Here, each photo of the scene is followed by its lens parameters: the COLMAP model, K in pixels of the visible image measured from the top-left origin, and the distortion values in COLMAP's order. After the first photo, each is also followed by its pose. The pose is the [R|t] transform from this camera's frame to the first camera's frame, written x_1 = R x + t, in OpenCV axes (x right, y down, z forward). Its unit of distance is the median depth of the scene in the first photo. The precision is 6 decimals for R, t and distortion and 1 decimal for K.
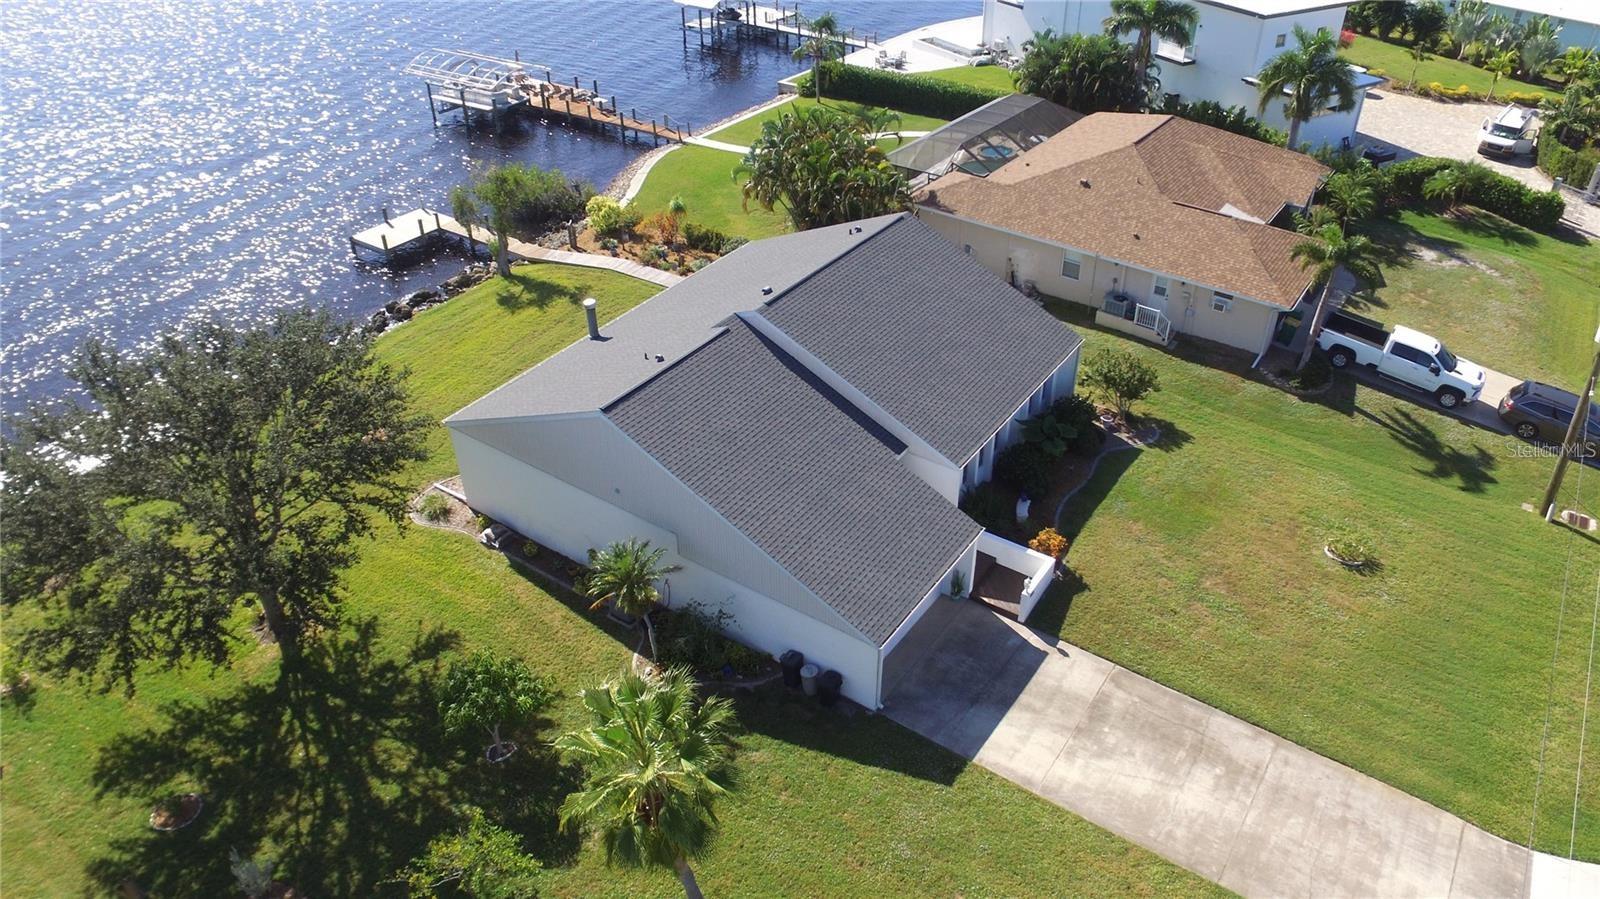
lens RADIAL K [[1108.3, 0, 807.1], [0, 1108.3, 452.6], [0, 0, 1]] dist [-0.018283, -0.000003]
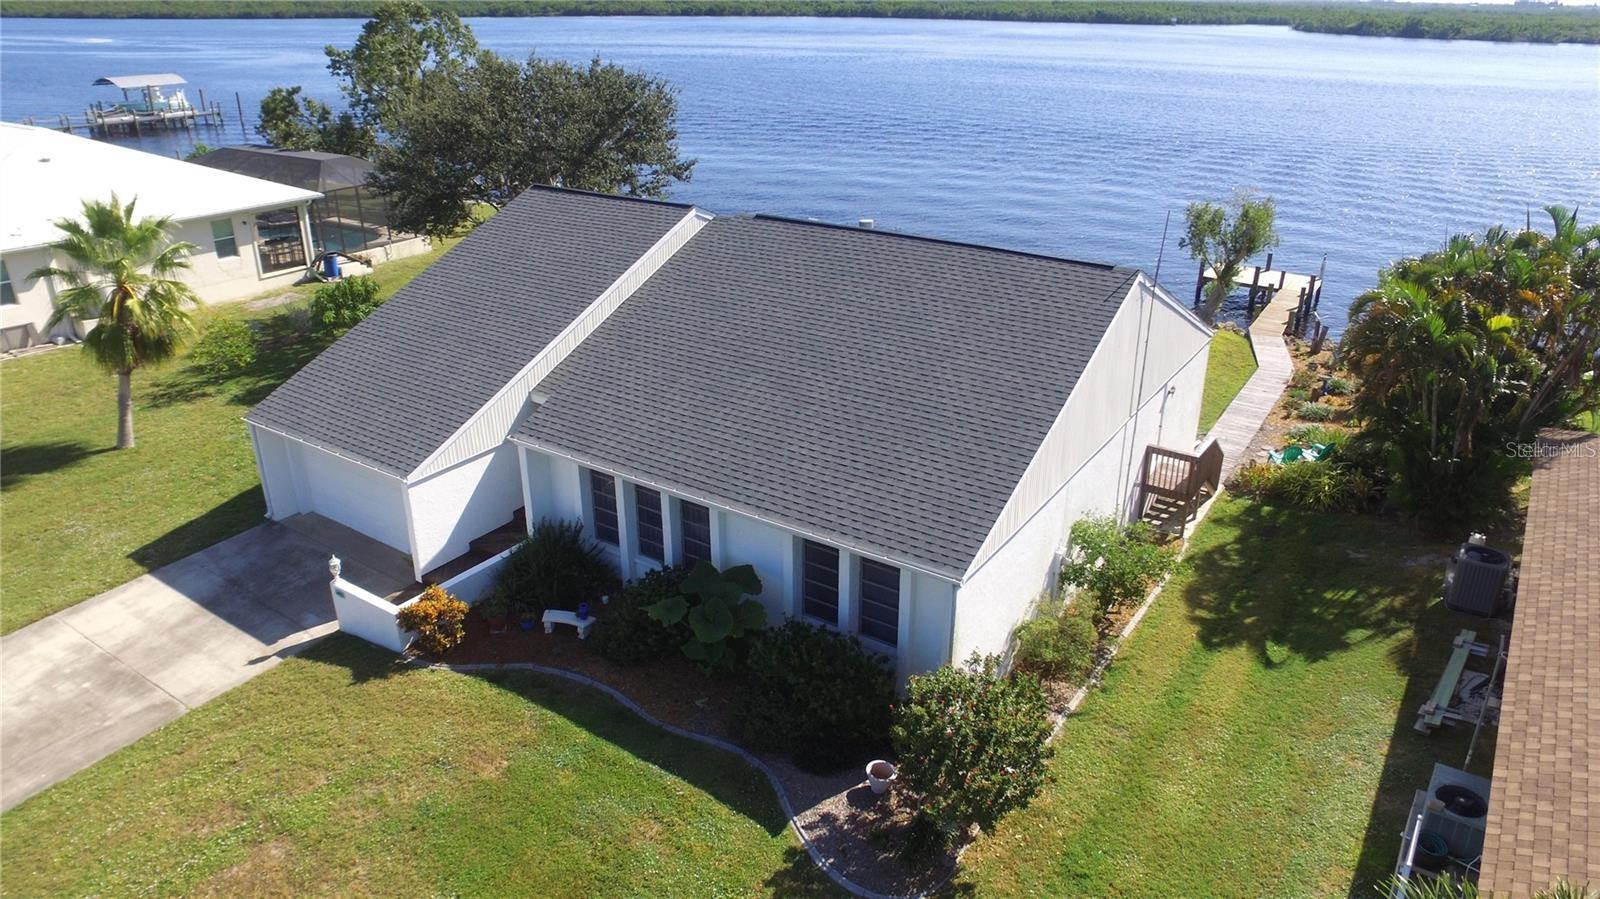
lens RADIAL K [[1047.7, 0, 816.0], [0, 1047.7, 435.9], [0, 0, 1]] dist [-0.070648, 0.029459]
pose [[0.015719, 0.392929, -0.919435, 0.707462], [-0.582479, 0.751002, 0.310989, -0.280021], [0.812693, 0.530663, 0.240678, 1.015712]]
